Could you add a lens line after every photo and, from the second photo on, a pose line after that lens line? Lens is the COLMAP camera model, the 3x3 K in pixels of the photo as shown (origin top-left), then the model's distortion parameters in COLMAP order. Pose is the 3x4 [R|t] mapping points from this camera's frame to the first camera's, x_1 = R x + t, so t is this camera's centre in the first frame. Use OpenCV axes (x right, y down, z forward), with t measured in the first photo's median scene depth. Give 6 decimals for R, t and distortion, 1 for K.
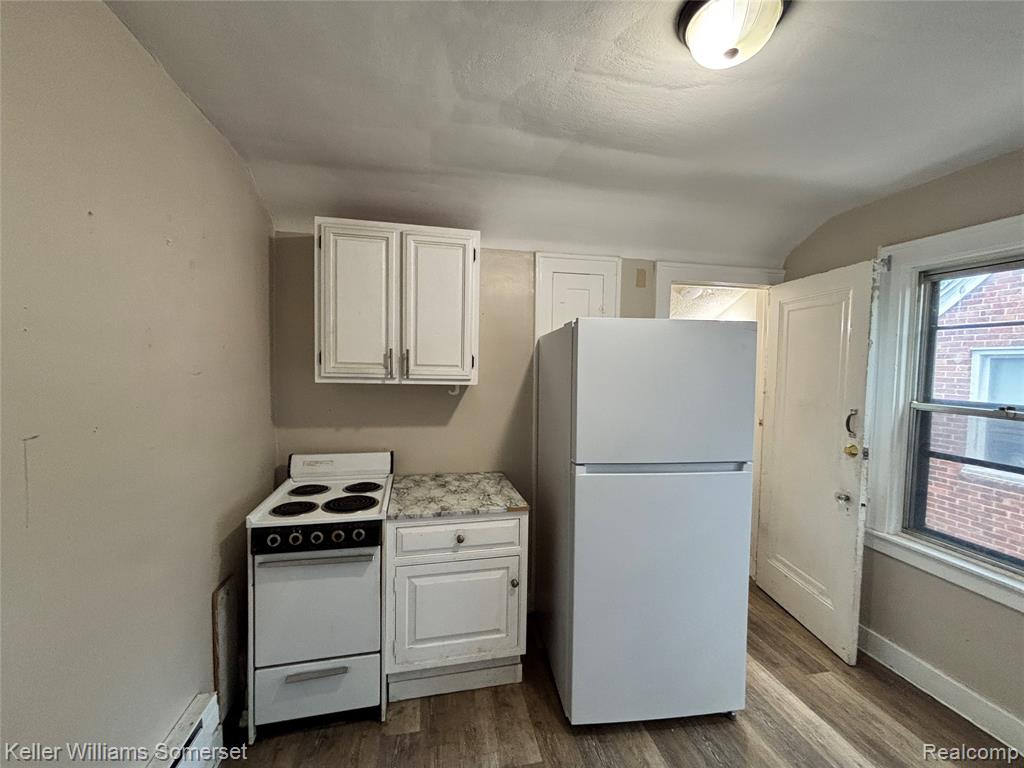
lens RADIAL K [[415.7, 0, 512.0], [0, 415.7, 384.0], [0, 0, 1]] dist [0.009552, -0.003783]
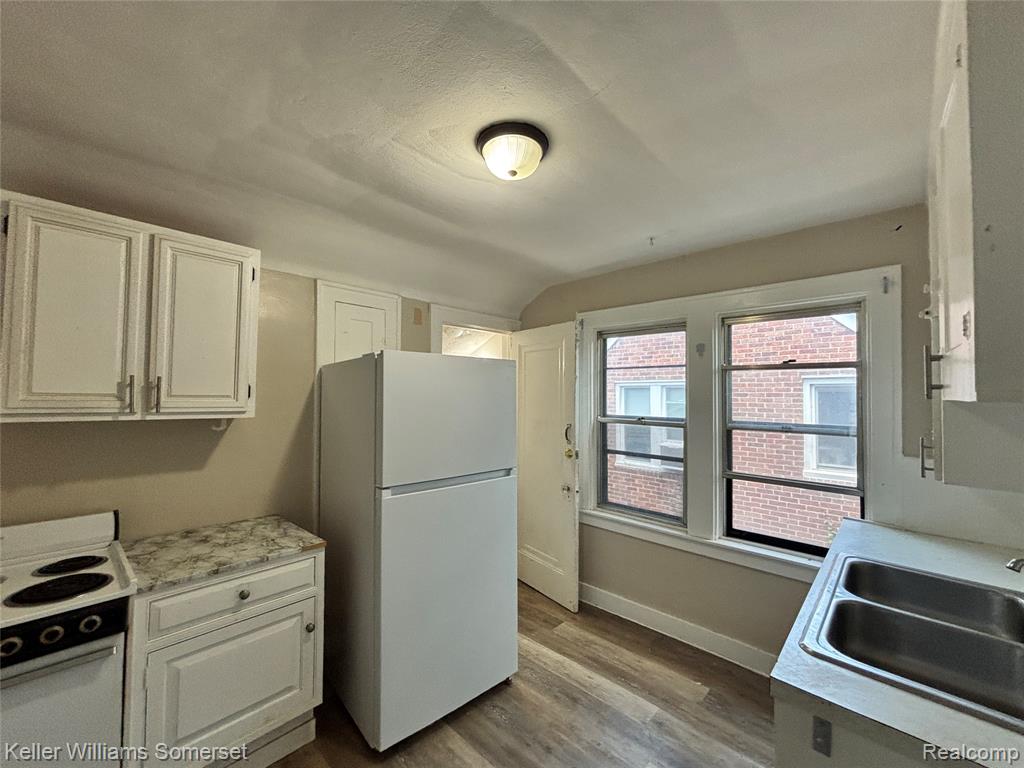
lens RADIAL K [[415.7, 0, 512.0], [0, 415.7, 384.0], [0, 0, 1]] dist [0.009552, -0.003783]
pose [[0.823854, 0.006097, 0.566770, -0.142638], [0.035498, 0.997424, -0.062329, 0.006231], [-0.565690, 0.071469, 0.821515, -0.057484]]
